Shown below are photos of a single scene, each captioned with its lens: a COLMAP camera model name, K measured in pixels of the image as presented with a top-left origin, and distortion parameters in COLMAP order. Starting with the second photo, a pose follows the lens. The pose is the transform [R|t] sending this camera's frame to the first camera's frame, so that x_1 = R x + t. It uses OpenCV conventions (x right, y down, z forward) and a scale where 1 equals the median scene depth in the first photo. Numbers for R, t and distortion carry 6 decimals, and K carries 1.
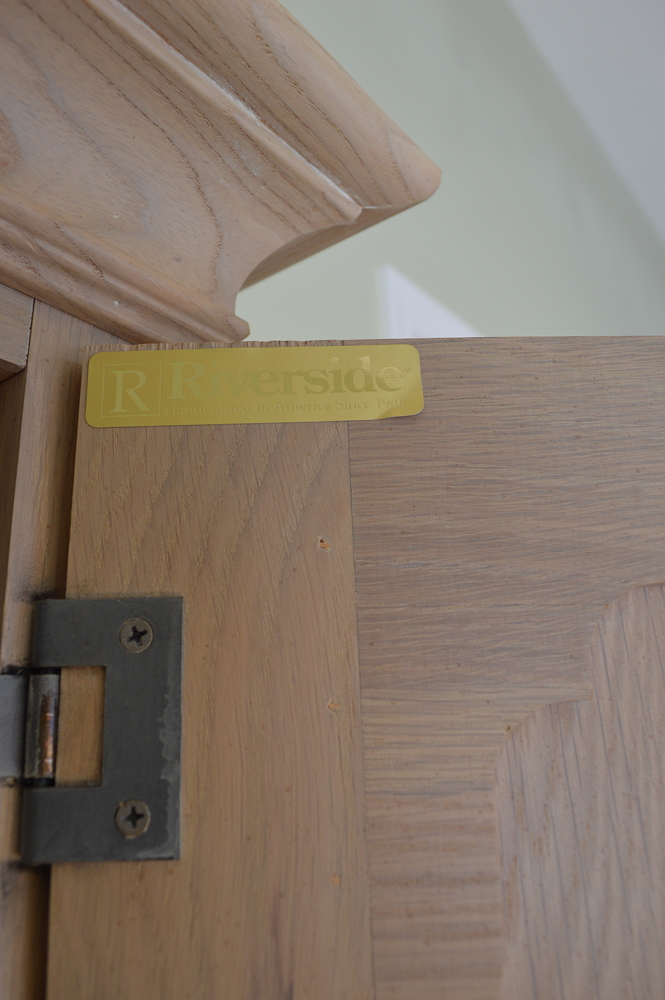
lens RADIAL K [[781.2, 0, 332.5], [0, 781.2, 500.0], [0, 0, 1]] dist [-0.071408, -0.002201]
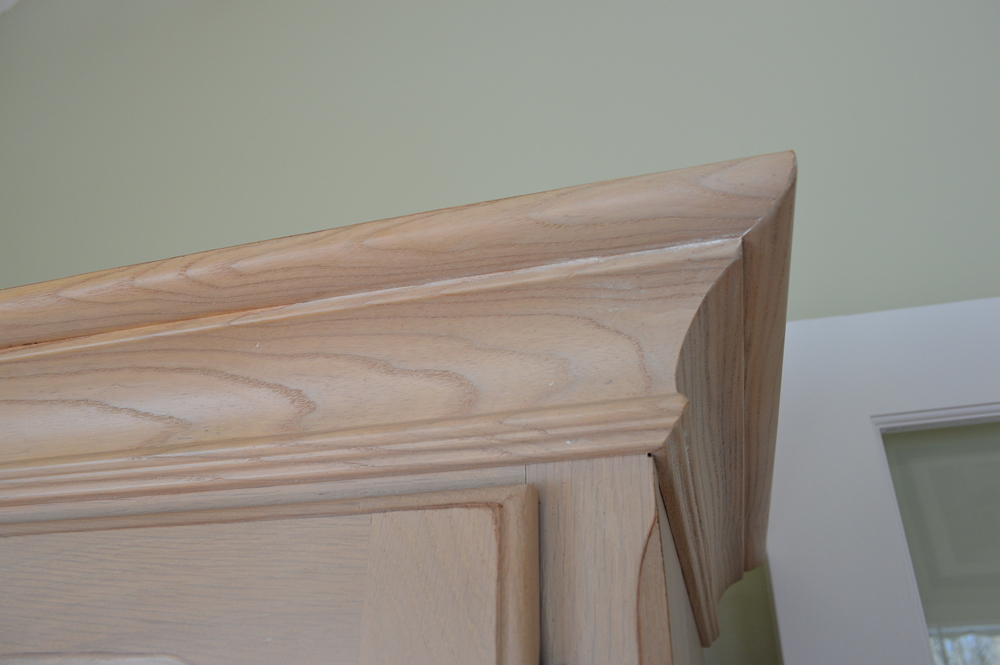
lens RADIAL K [[781.2, 0, 500.0], [0, 781.2, 332.5], [0, 0, 1]] dist [-0.071408, -0.002201]
pose [[0.370469, -0.447806, -0.813770, 0.854825], [0.258959, 0.891168, -0.372505, 0.056660], [0.892016, -0.072732, 0.446114, 0.265187]]
